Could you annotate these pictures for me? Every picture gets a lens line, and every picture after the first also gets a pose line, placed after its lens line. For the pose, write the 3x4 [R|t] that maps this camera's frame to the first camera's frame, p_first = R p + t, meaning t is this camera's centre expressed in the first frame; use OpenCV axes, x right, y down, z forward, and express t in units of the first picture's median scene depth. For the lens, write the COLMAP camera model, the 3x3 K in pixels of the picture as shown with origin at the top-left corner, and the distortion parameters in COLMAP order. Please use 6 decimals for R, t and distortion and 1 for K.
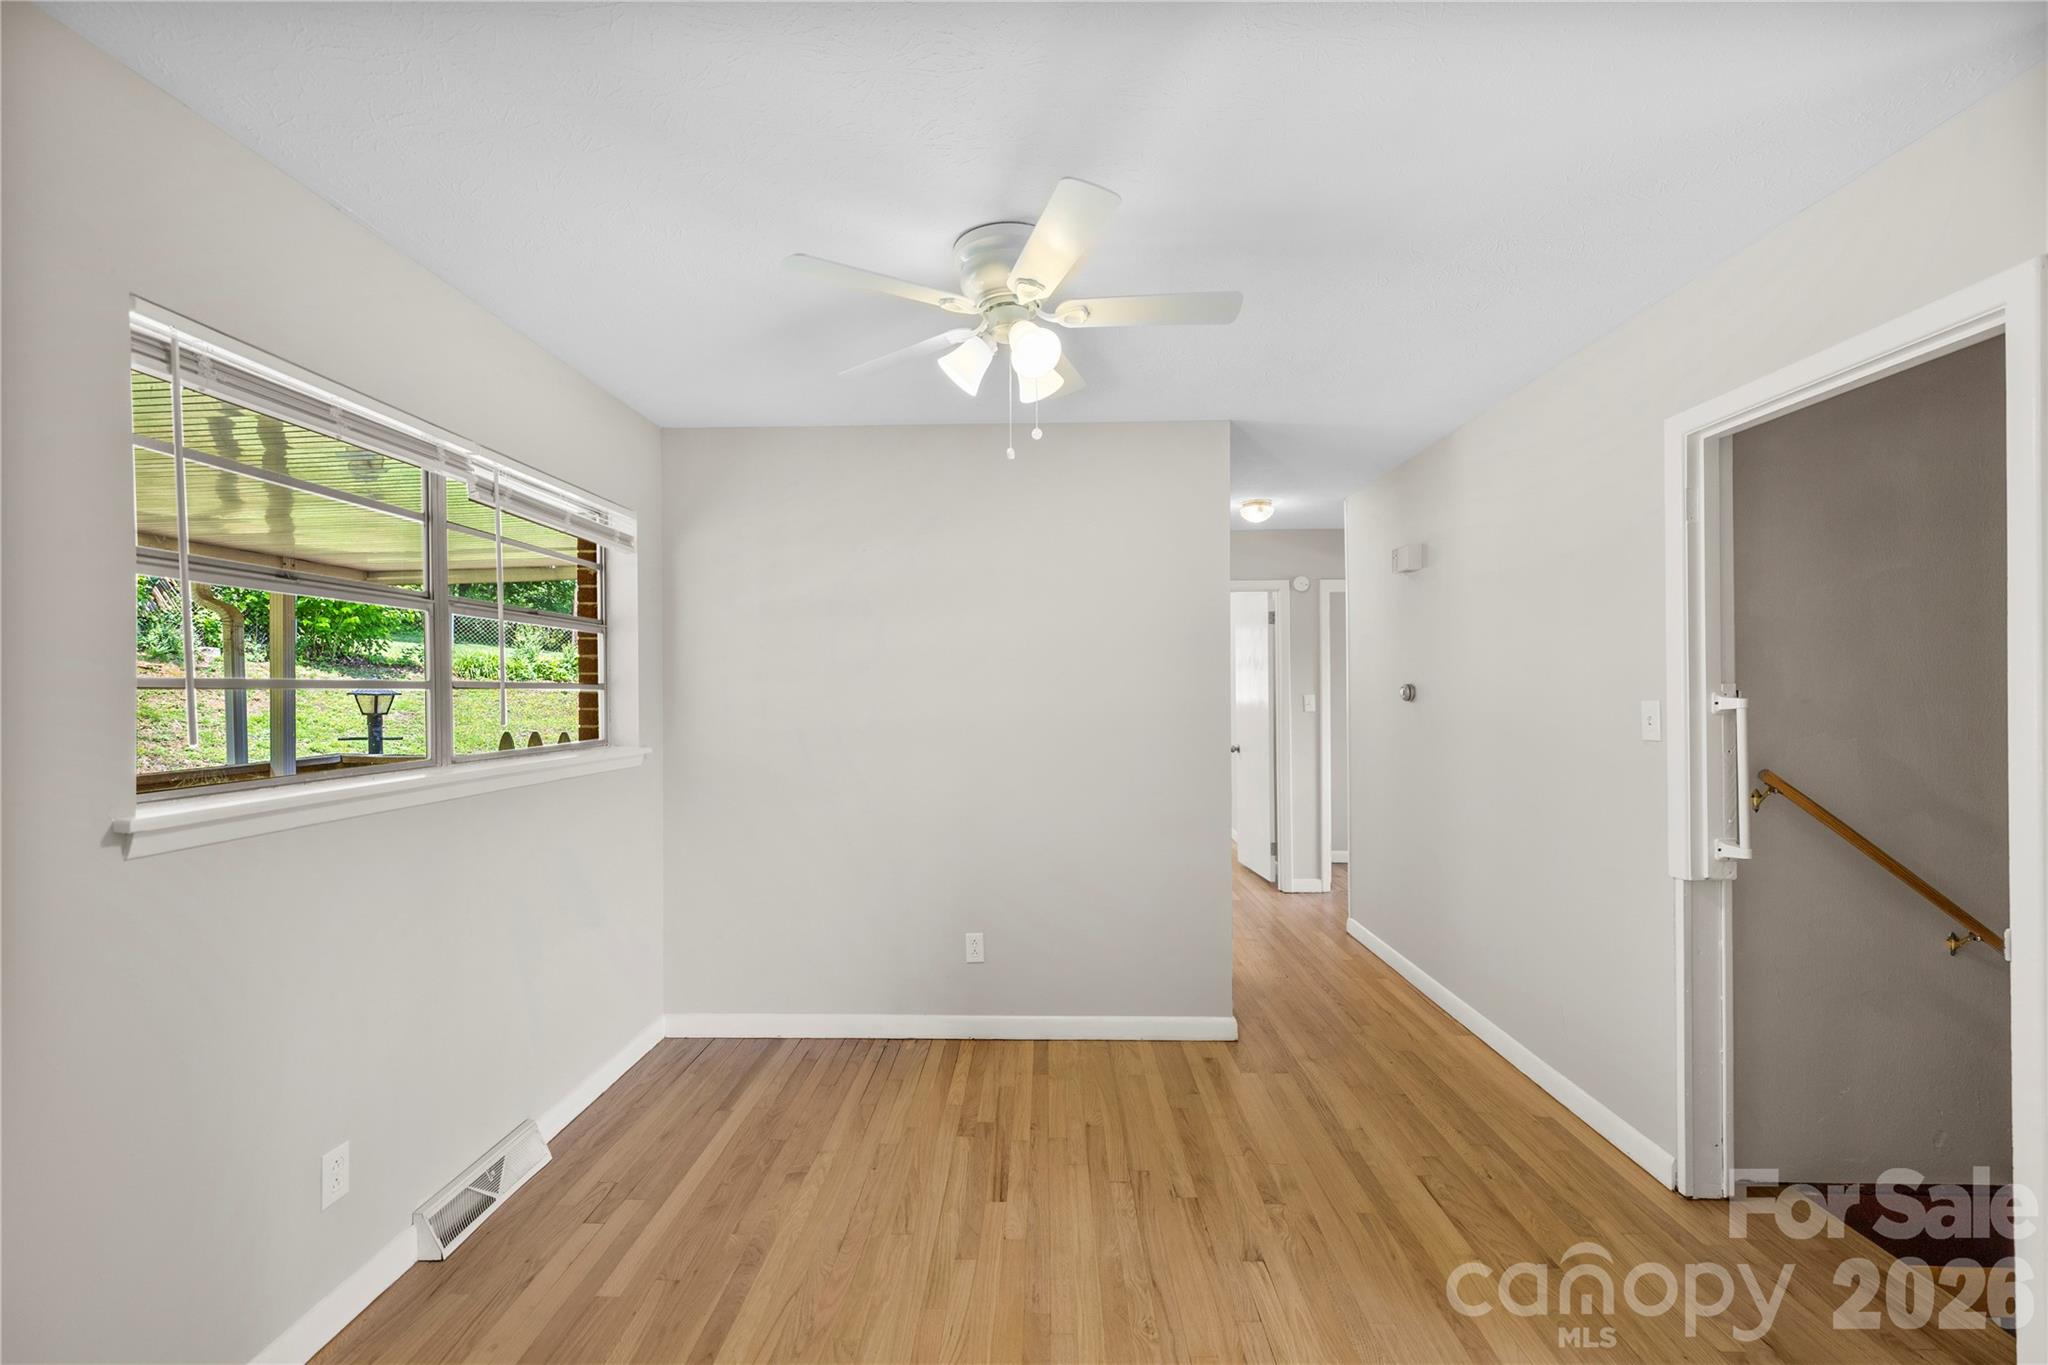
lens RADIAL K [[861.7, 0, 1026.9], [0, 861.7, 688.8], [0, 0, 1]] dist [-0.001025, -0.000214]
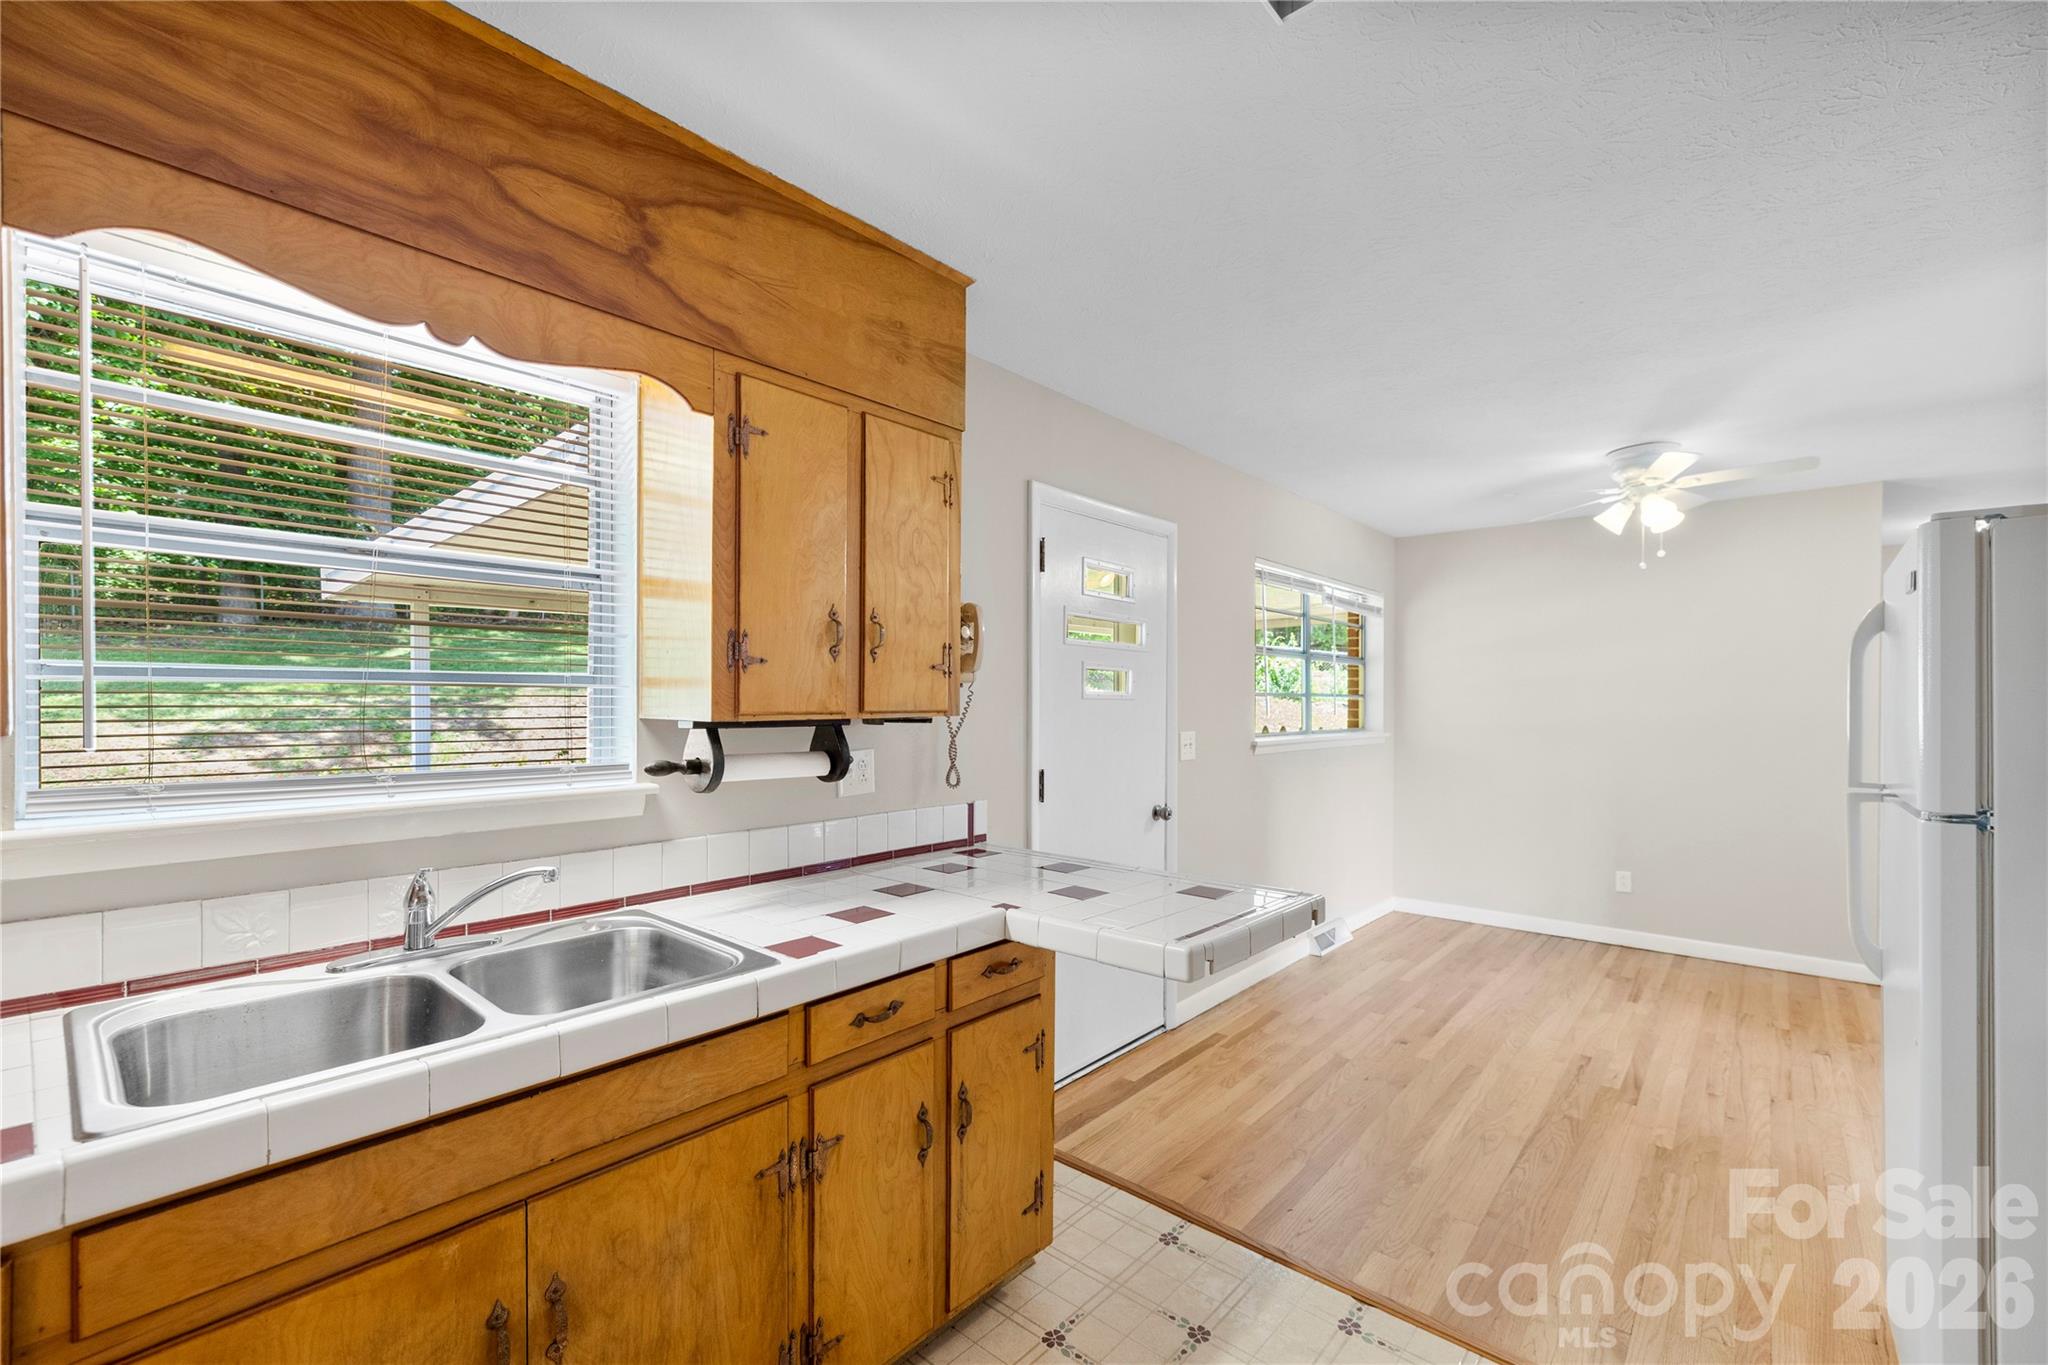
lens RADIAL K [[861.7, 0, 1023.0], [0, 861.7, 710.0], [0, 0, 1]] dist [-0.001025, -0.000214]
pose [[0.767343, 0.011526, -0.641133, 0.114911], [-0.006107, 0.999924, 0.010667, 0.012509], [0.641208, -0.004270, 0.767355, -0.956081]]
